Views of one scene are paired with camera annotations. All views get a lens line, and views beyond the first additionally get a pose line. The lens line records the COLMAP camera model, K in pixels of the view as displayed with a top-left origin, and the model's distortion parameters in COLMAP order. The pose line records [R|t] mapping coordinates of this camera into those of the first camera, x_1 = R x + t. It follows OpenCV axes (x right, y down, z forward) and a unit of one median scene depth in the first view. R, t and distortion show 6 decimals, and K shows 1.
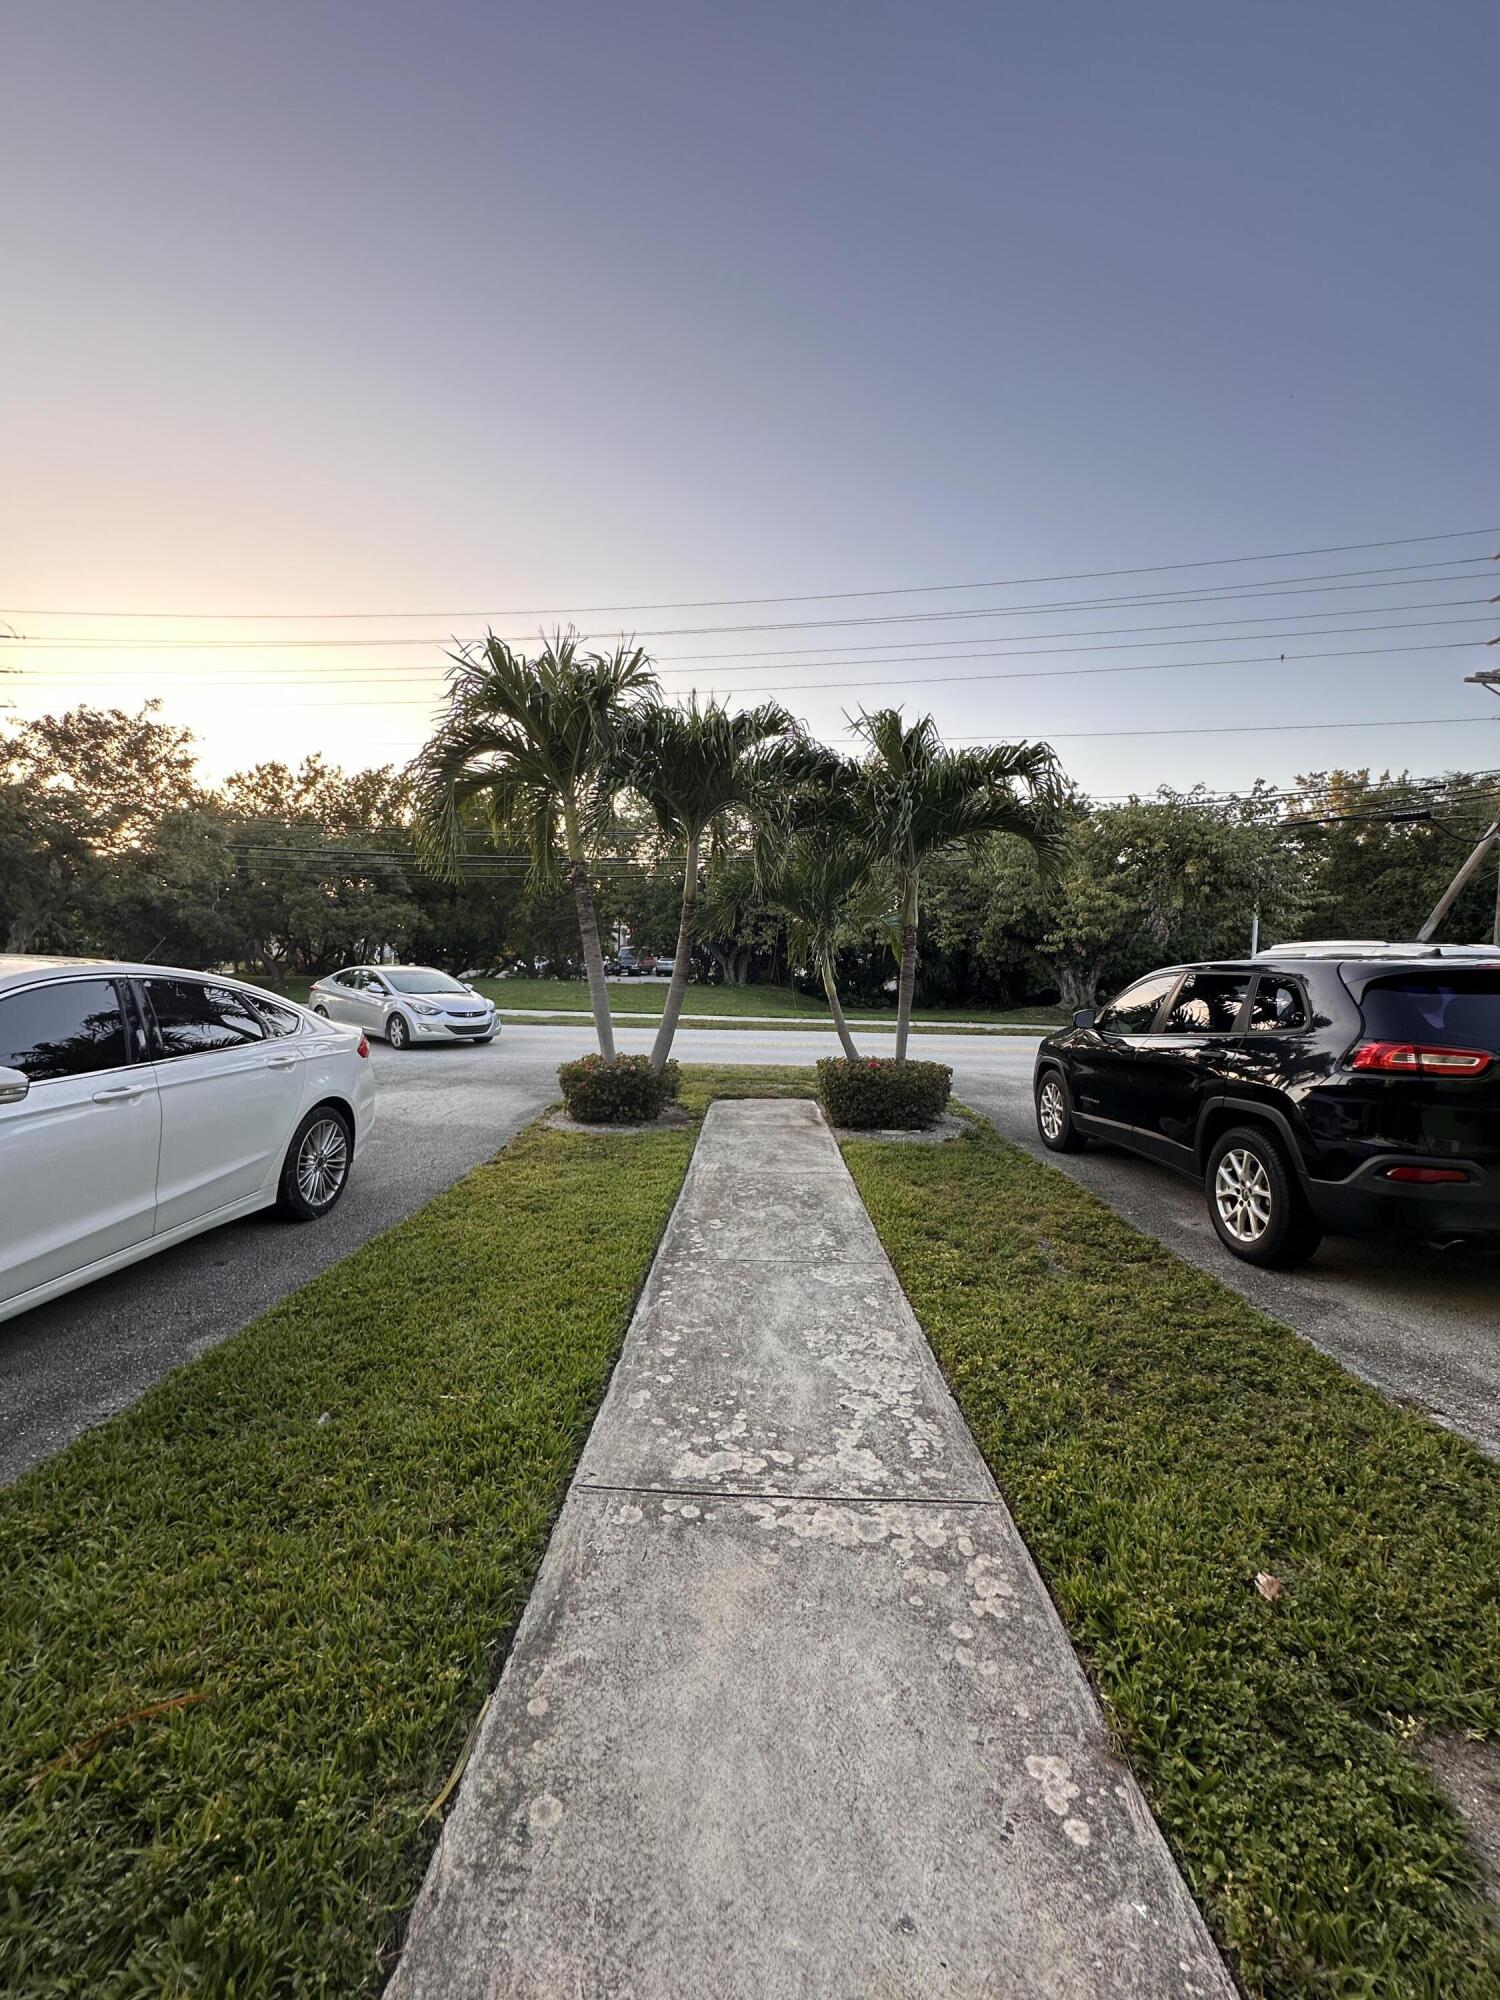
lens RADIAL K [[800.2, 0, 750.0], [0, 800.2, 1000.0], [0, 0, 1]] dist [-0.003570, 0.000712]
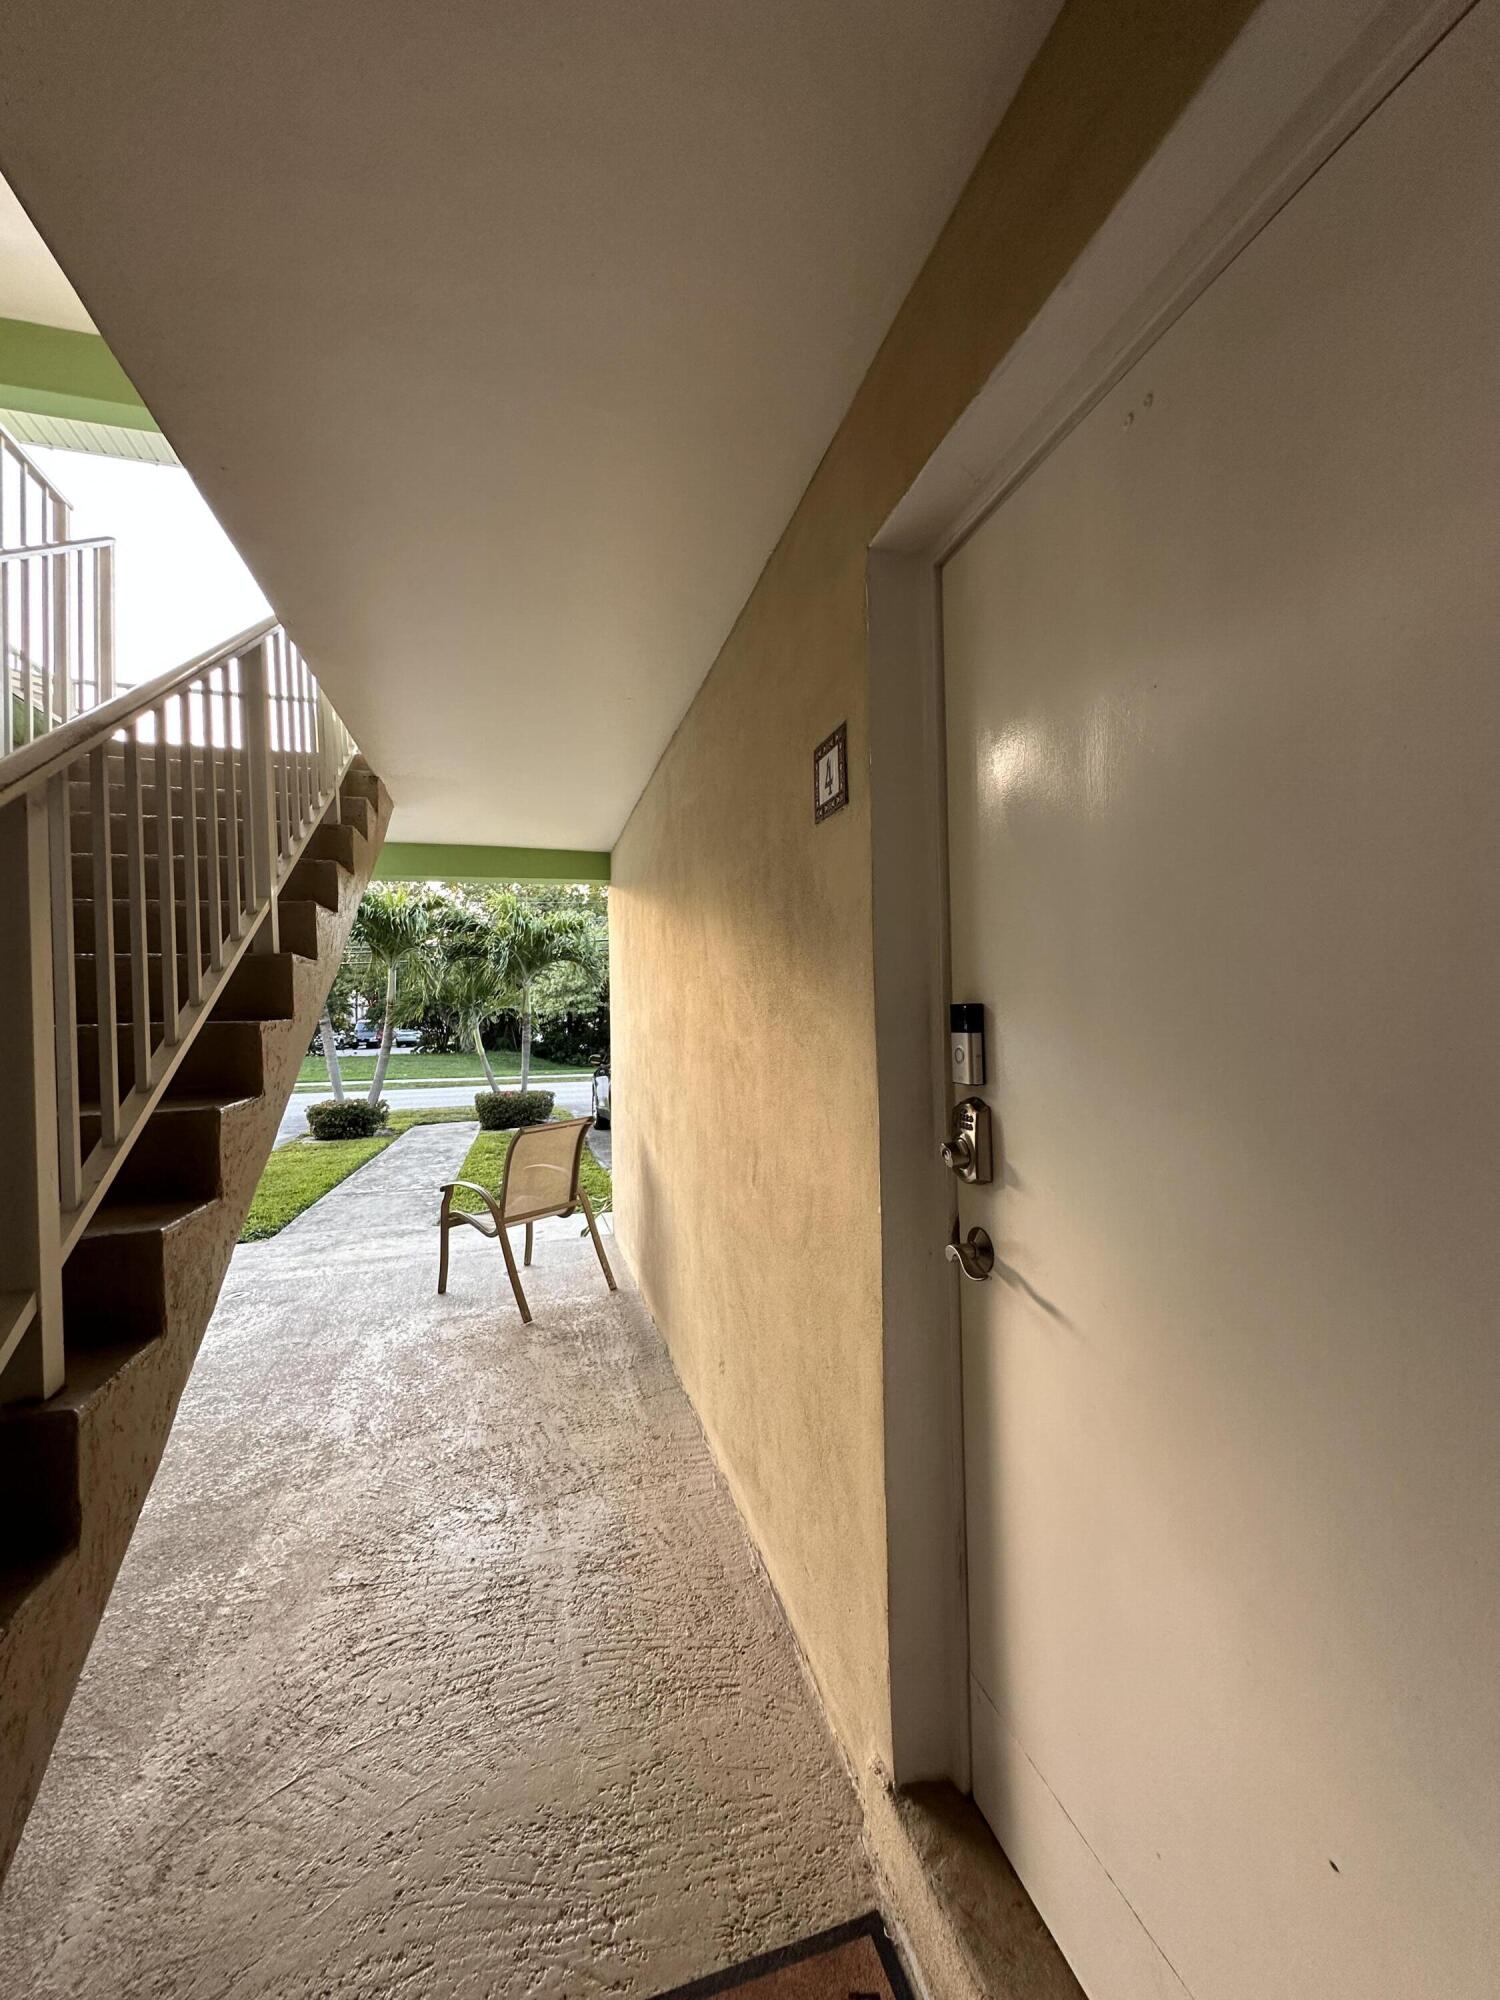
lens RADIAL K [[800.2, 0, 750.0], [0, 800.2, 1000.0], [0, 0, 1]] dist [-0.003570, 0.000712]
pose [[0.956367, -0.035553, 0.289997, 0.158032], [0.057047, 0.996187, -0.066004, 0.022208], [-0.286544, 0.079668, 0.954749, -0.811811]]
